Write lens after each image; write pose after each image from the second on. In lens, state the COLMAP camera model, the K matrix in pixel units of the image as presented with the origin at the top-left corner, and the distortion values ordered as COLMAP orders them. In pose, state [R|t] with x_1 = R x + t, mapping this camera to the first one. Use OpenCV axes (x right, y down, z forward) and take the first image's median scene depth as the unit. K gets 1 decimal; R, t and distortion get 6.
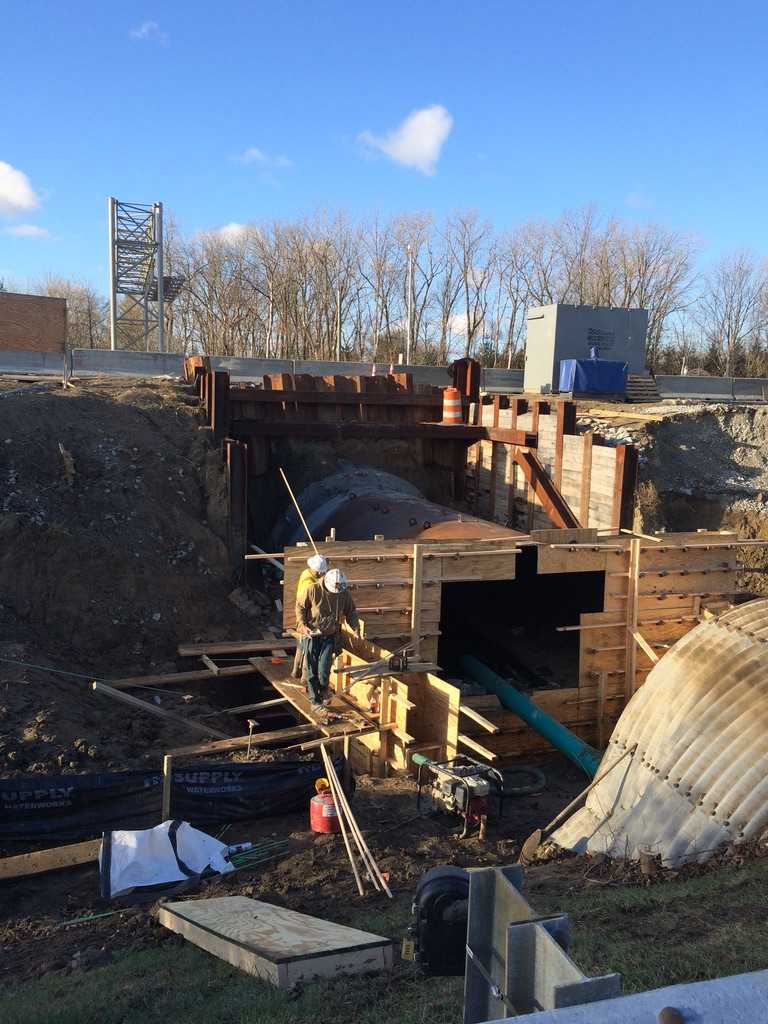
lens RADIAL K [[871.5, 0, 384.0], [0, 871.5, 512.0], [0, 0, 1]] dist [0.073375, -0.042882]
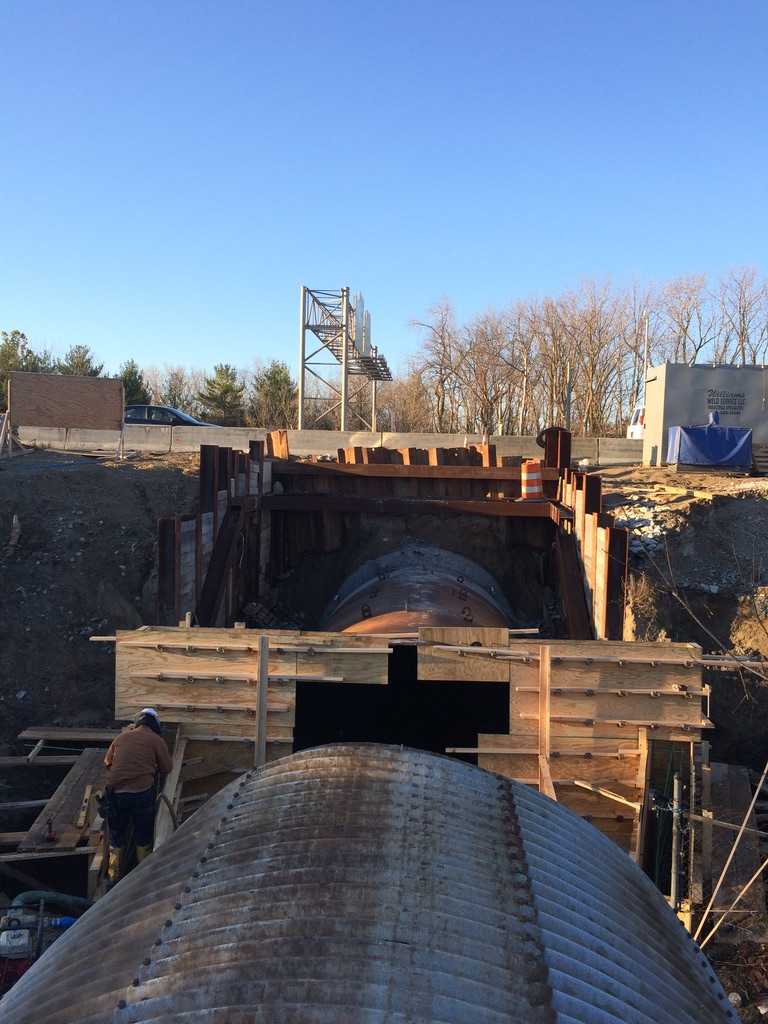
lens RADIAL K [[871.5, 0, 384.0], [0, 871.5, 512.0], [0, 0, 1]] dist [0.073375, -0.042882]
pose [[0.940341, 0.015230, -0.339894, 0.350637], [-0.043794, 0.996105, -0.076526, -0.019248], [0.337404, 0.086846, 0.937345, 0.159600]]
